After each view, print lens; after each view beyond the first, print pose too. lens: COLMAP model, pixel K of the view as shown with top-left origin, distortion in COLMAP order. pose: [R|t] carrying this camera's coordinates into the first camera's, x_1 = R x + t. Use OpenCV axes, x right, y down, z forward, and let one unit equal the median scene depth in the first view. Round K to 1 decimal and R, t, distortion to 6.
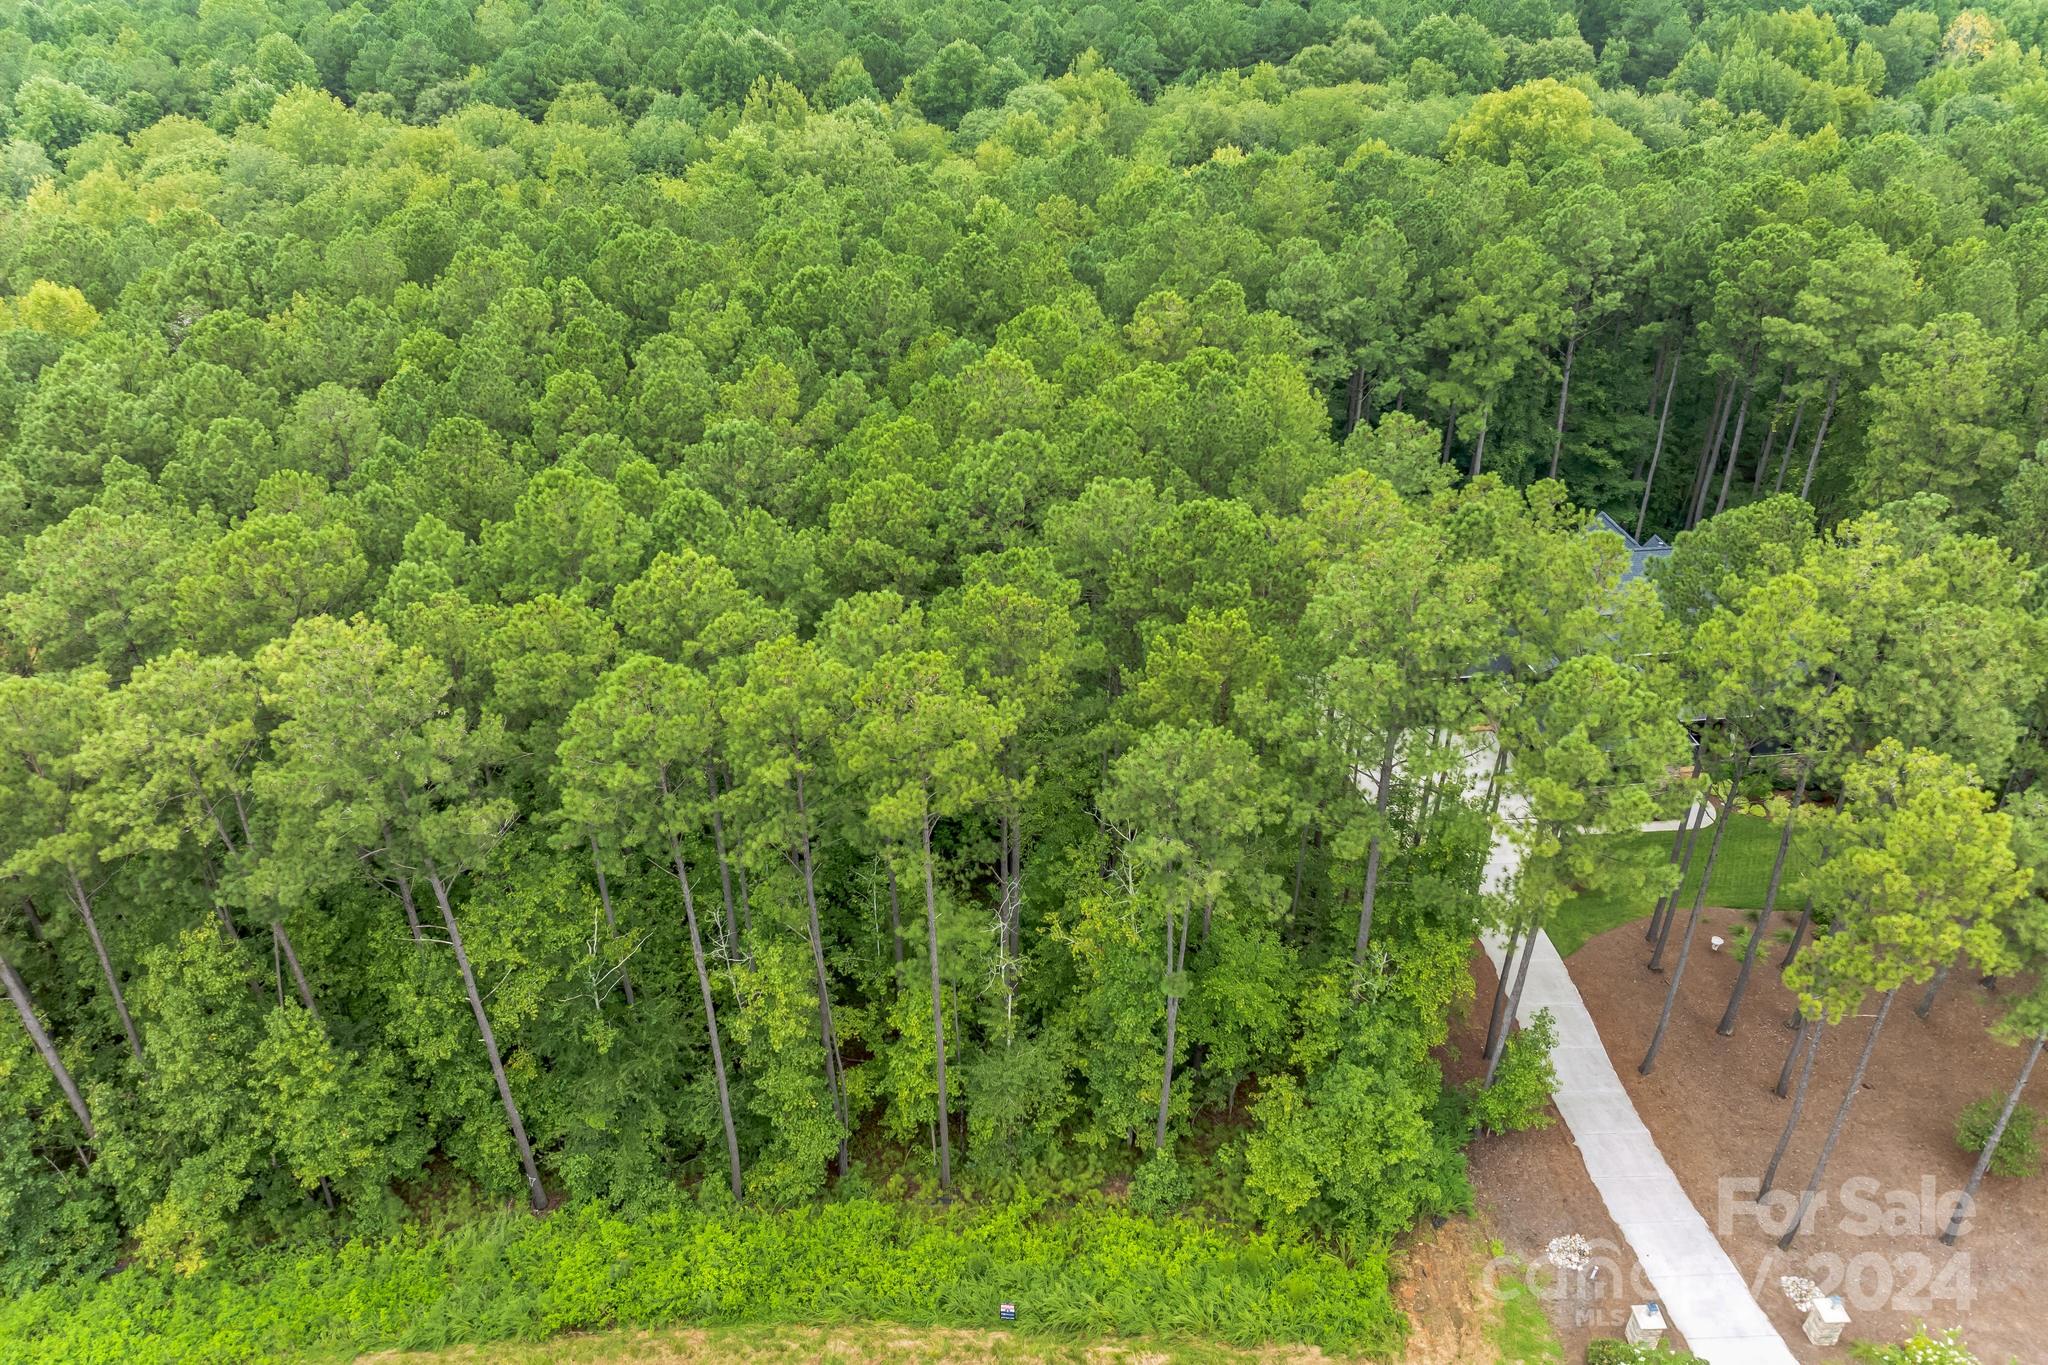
lens RADIAL K [[1459.2, 0, 1032.5], [0, 1459.2, 684.3], [0, 0, 1]] dist [-0.049077, 0.016521]
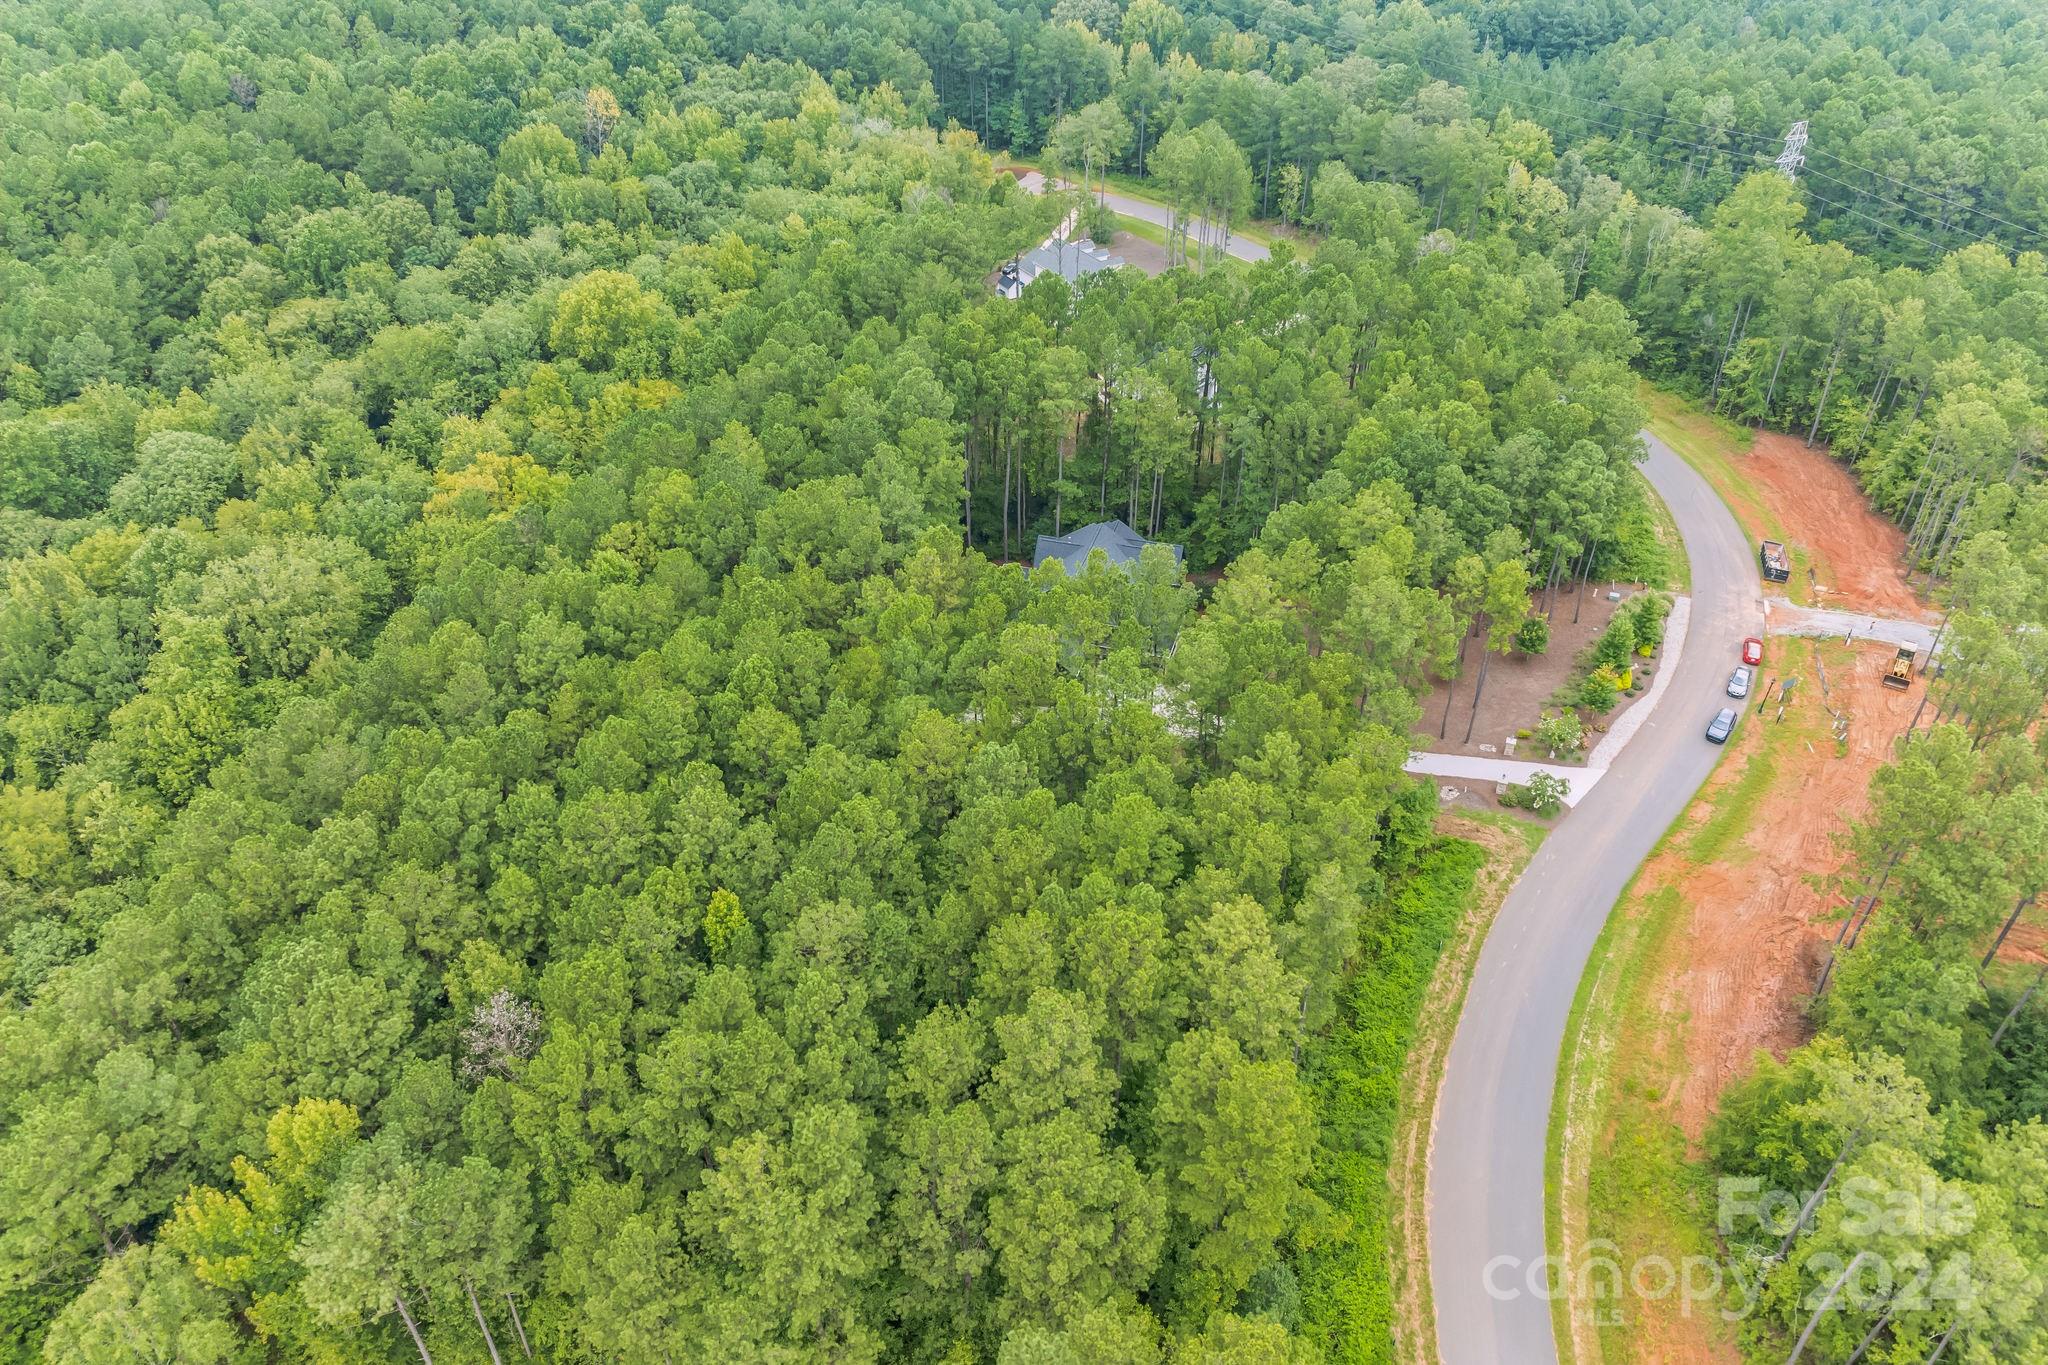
lens RADIAL K [[1459.2, 0, 1031.0], [0, 1459.2, 672.4], [0, 0, 1]] dist [-0.049077, 0.016521]
pose [[0.396362, -0.531985, 0.748257, -1.514017], [0.478194, 0.815355, 0.326383, -0.848898], [-0.783727, 0.228446, 0.577568, 0.050790]]
